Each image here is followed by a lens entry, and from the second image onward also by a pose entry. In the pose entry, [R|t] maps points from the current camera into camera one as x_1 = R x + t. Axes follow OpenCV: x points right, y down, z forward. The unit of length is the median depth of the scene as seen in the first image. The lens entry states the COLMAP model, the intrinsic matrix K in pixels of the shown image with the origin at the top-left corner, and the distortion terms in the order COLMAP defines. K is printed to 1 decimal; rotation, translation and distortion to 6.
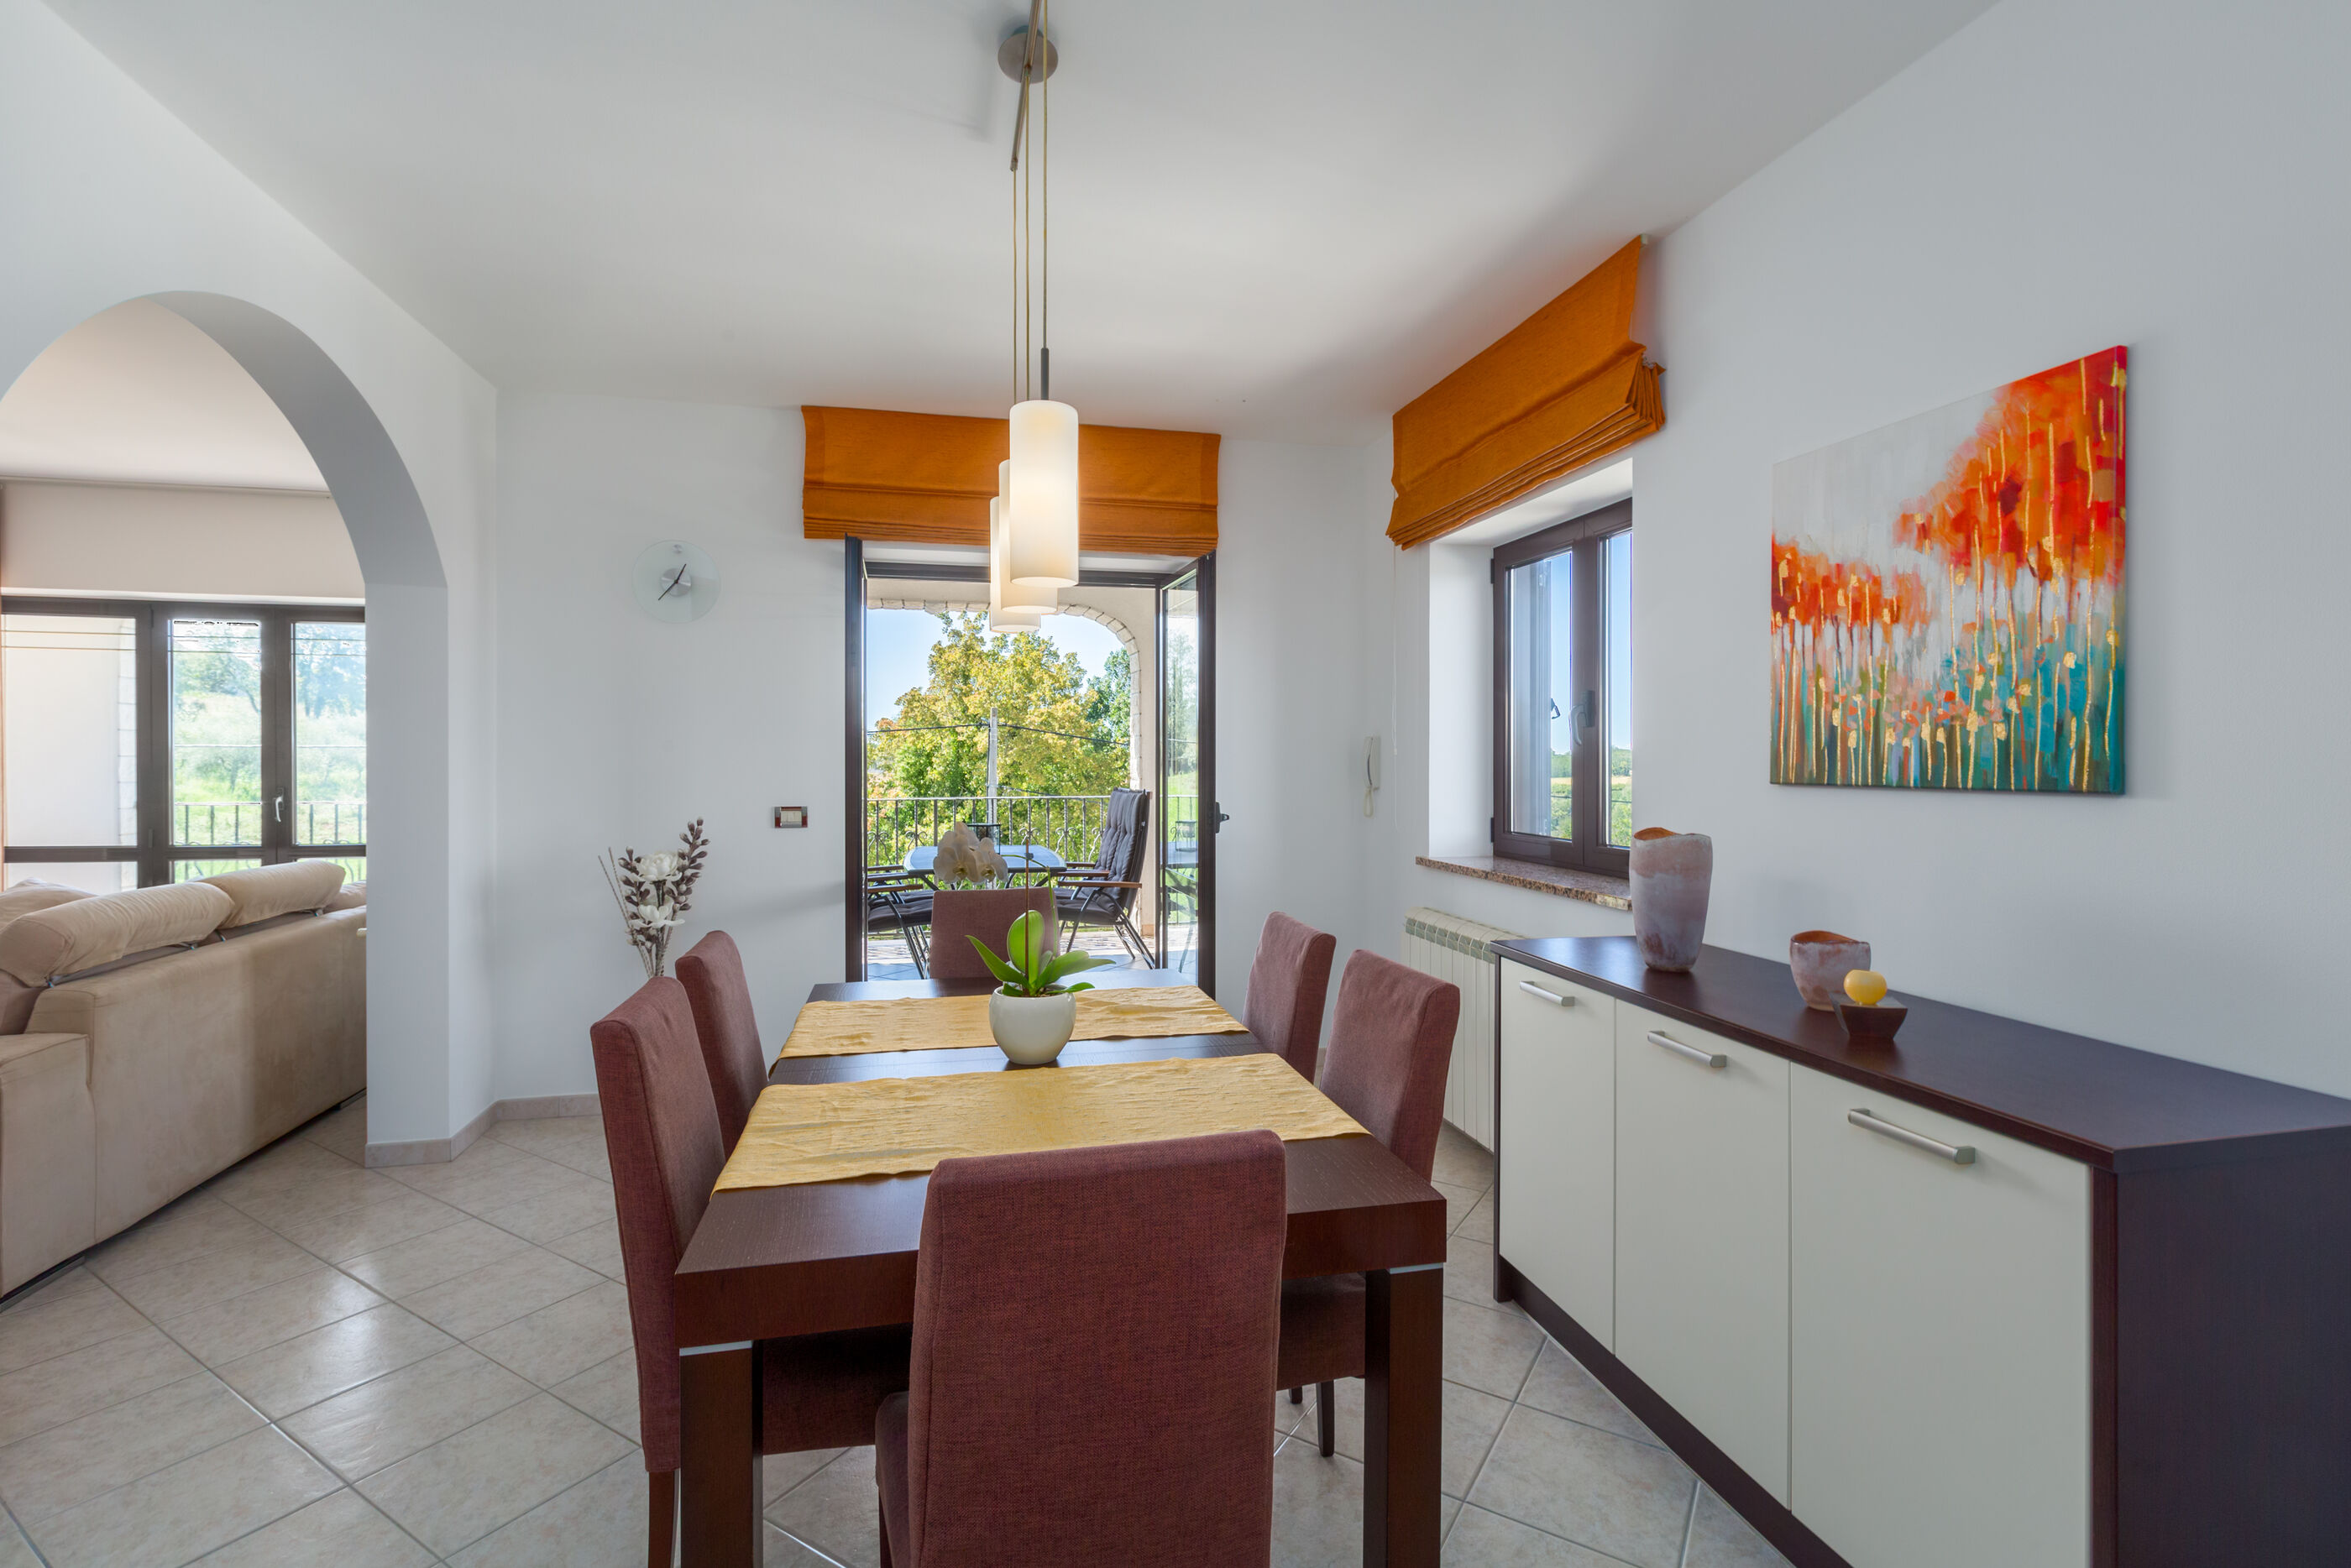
lens RADIAL K [[1069.9, 0, 1169.7], [0, 1069.9, 750.4], [0, 0, 1]] dist [0.001383, 0.000426]
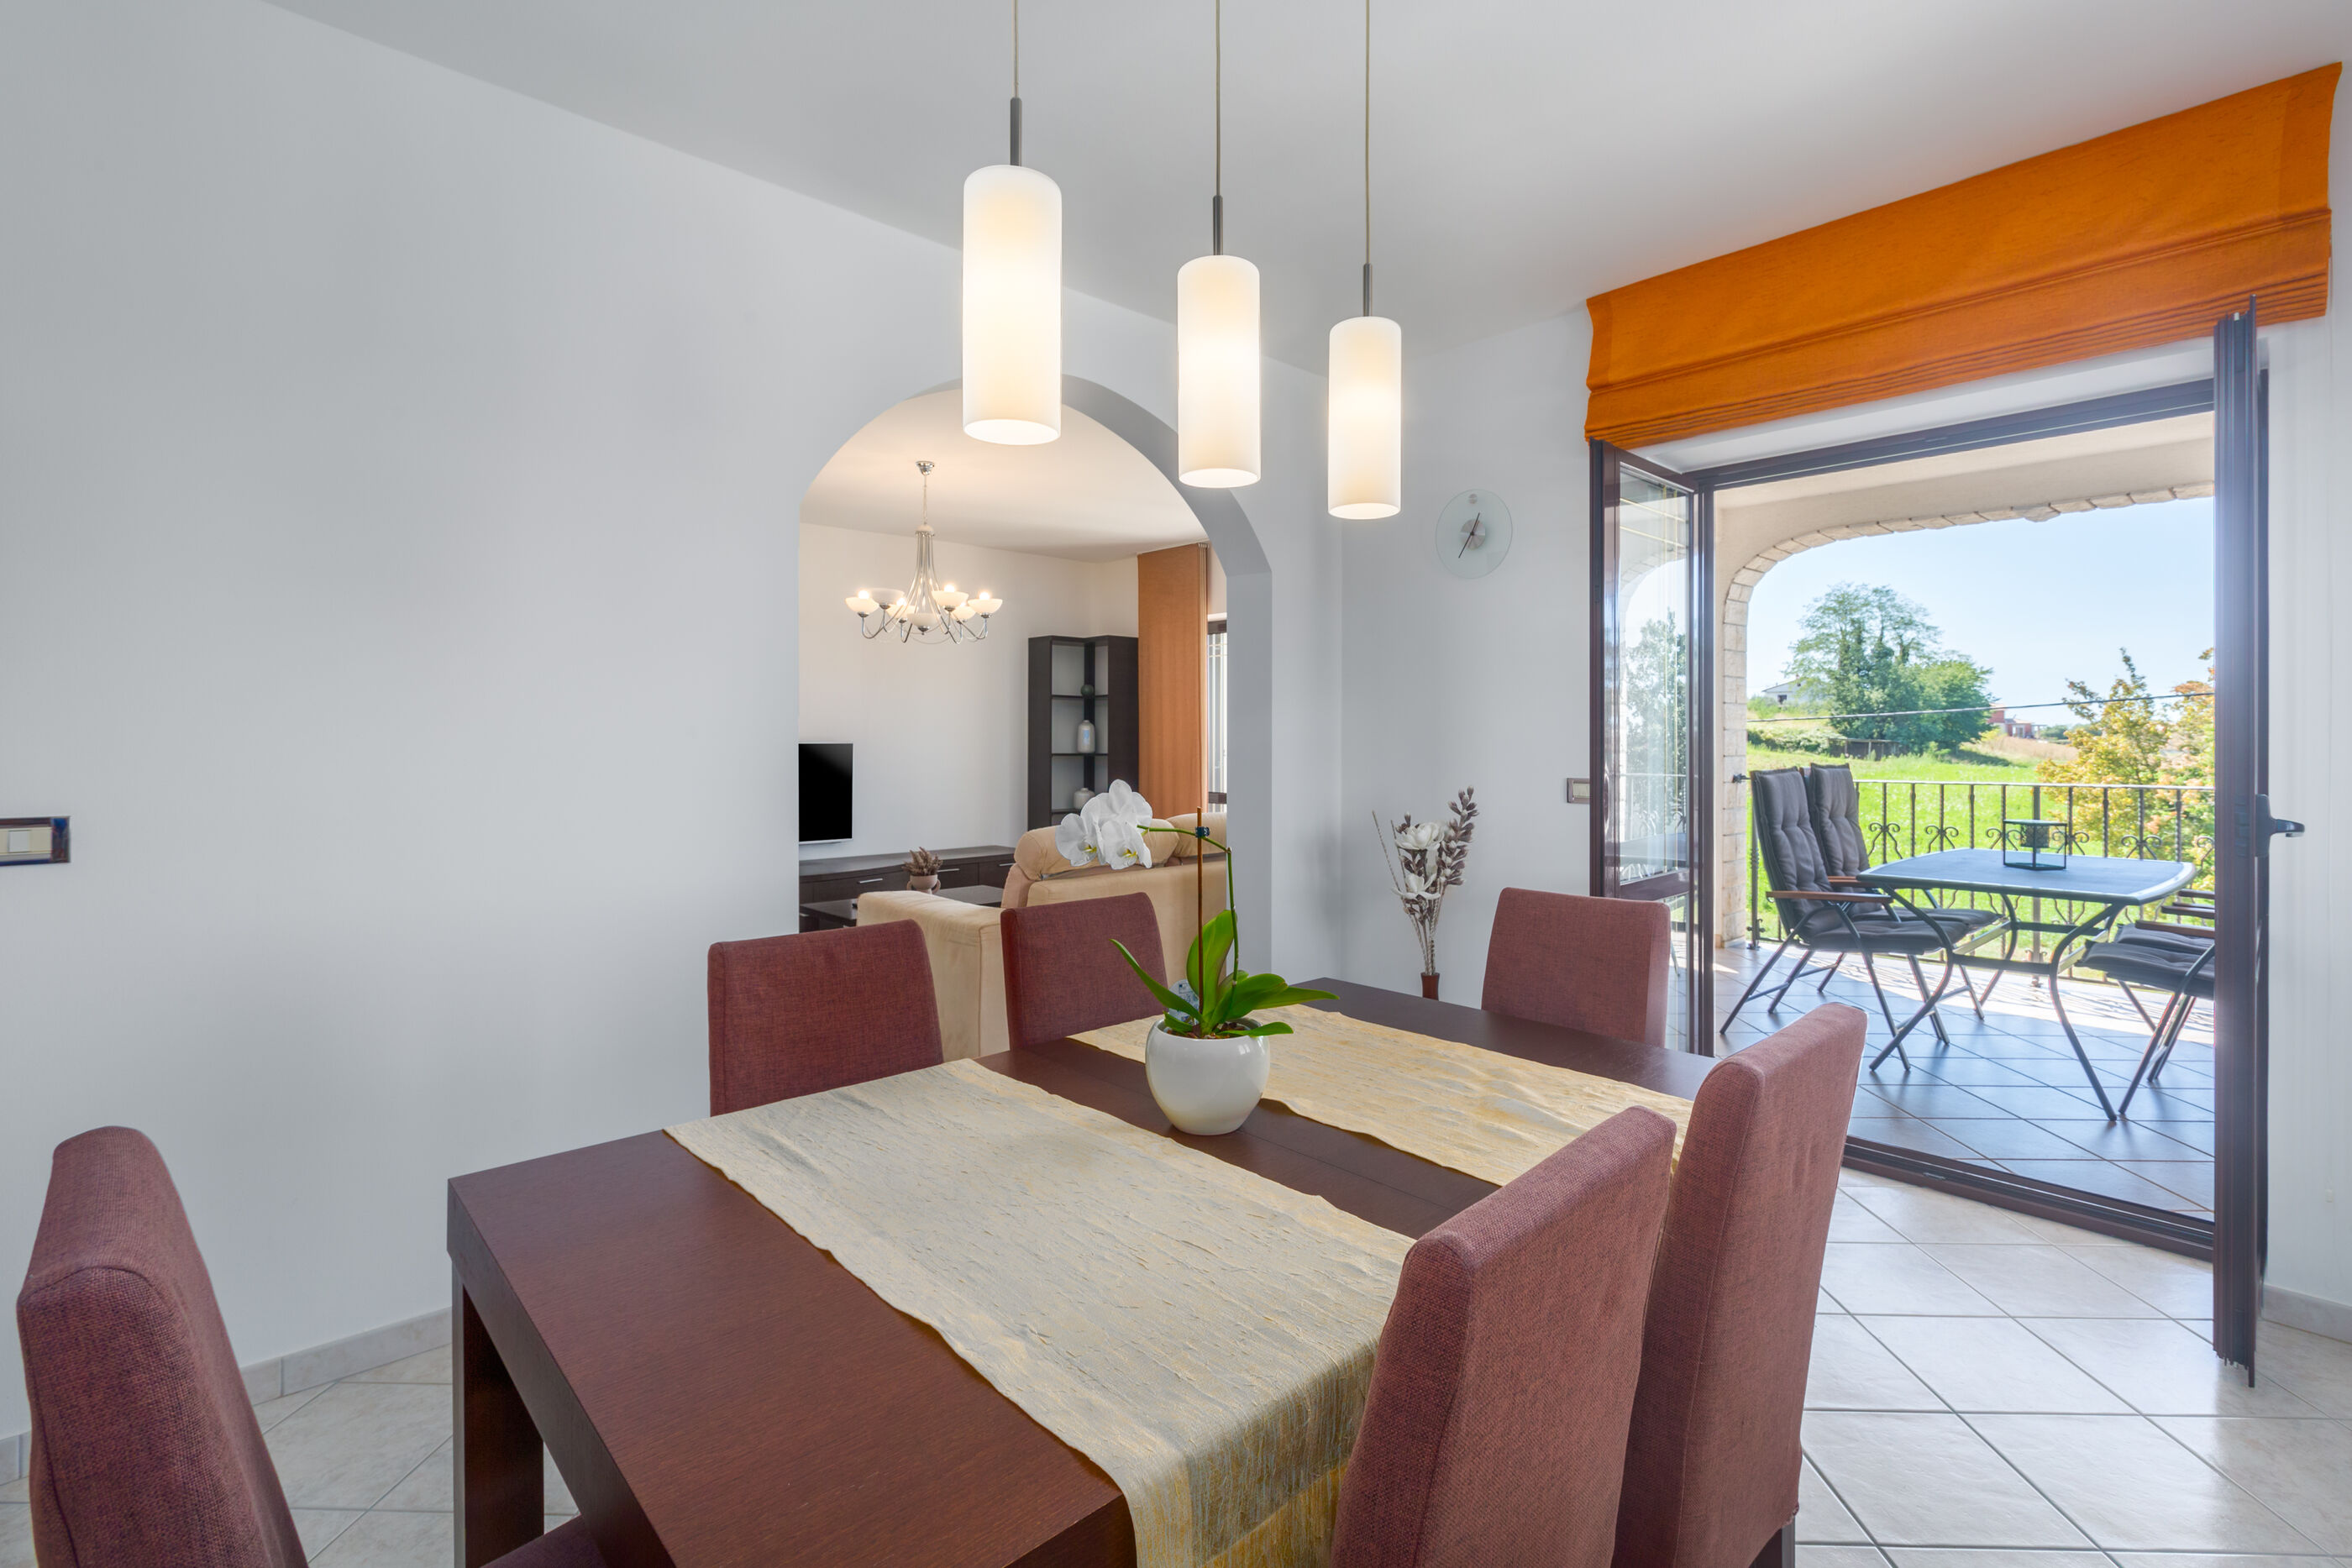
lens RADIAL K [[1066.8, 0, 1182.7], [0, 1066.8, 730.0], [0, 0, 1]] dist [-0.013494, 0.000122]
pose [[0.487759, -0.008136, -0.872940, 0.416701], [0.006734, 0.999962, -0.005557, 0.031646], [0.872952, -0.003167, 0.487795, 0.586926]]
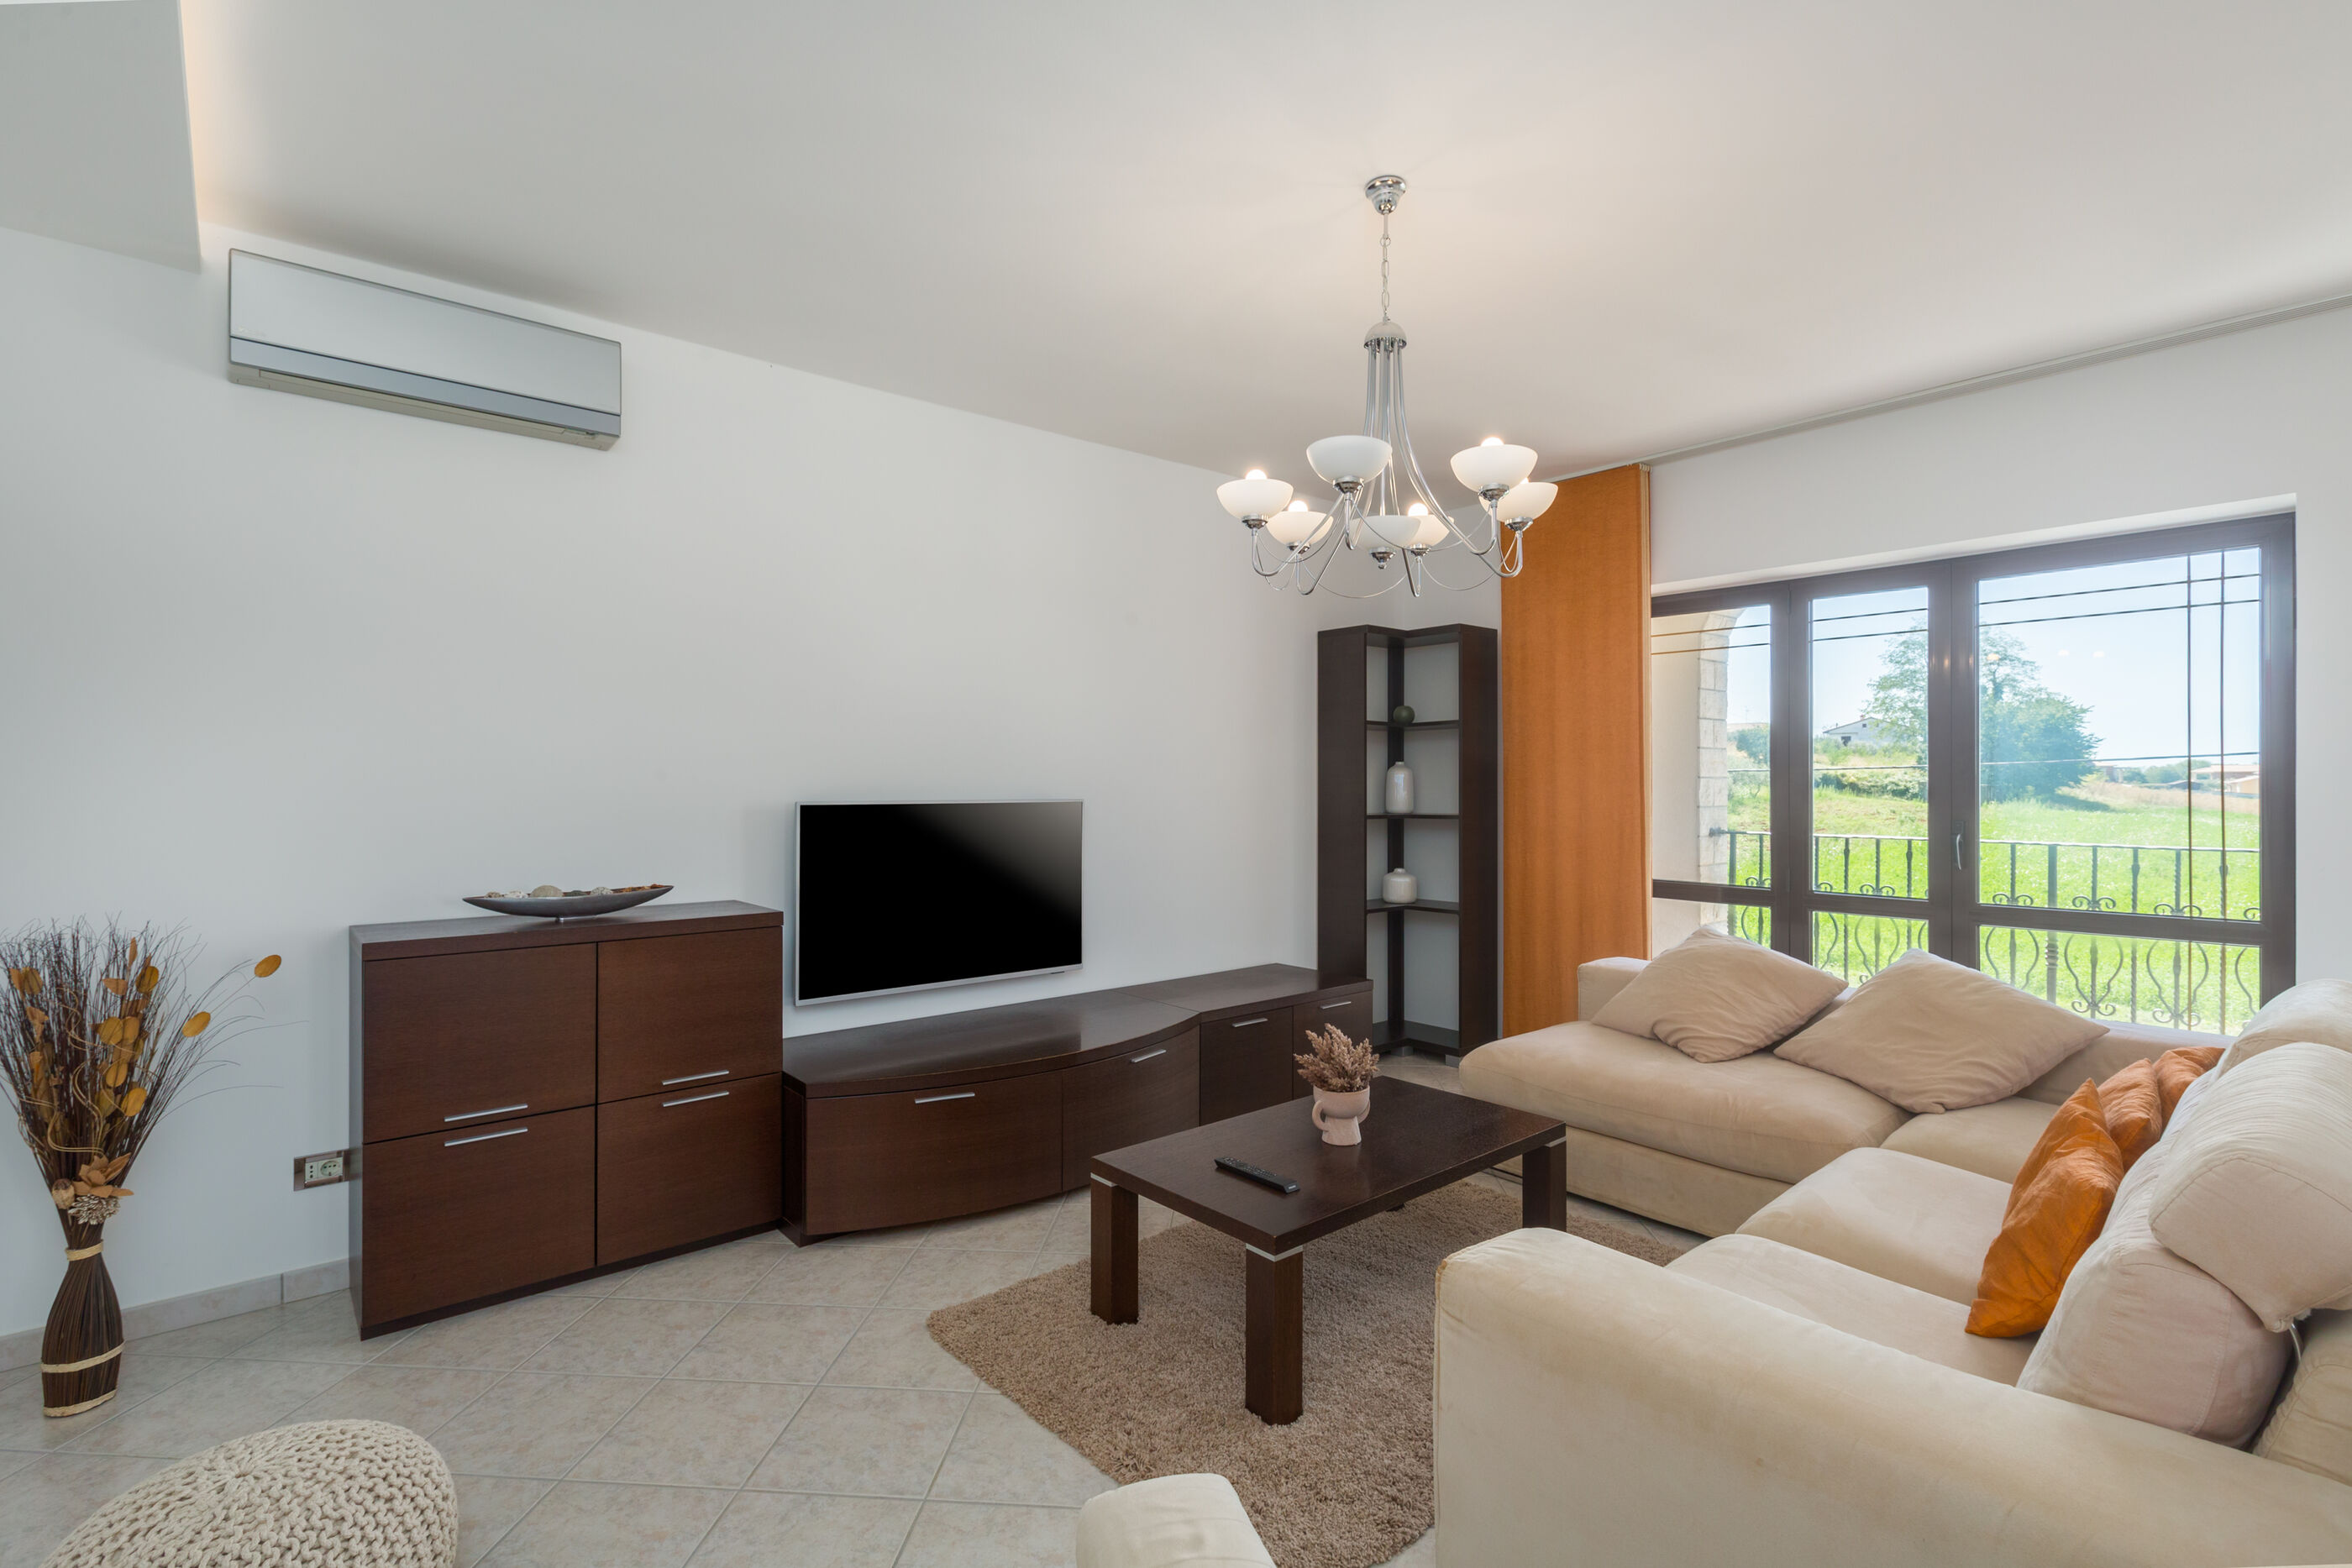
lens RADIAL K [[1098.2, 0, 1182.1], [0, 1098.2, 775.0], [0, 0, 1]] dist [-0.003126, -0.000711]
pose [[0.474776, -0.007243, -0.880077, -1.111685], [0.007197, 0.999965, -0.004347, 0.008549], [0.880077, -0.004270, 0.474812, 0.547785]]
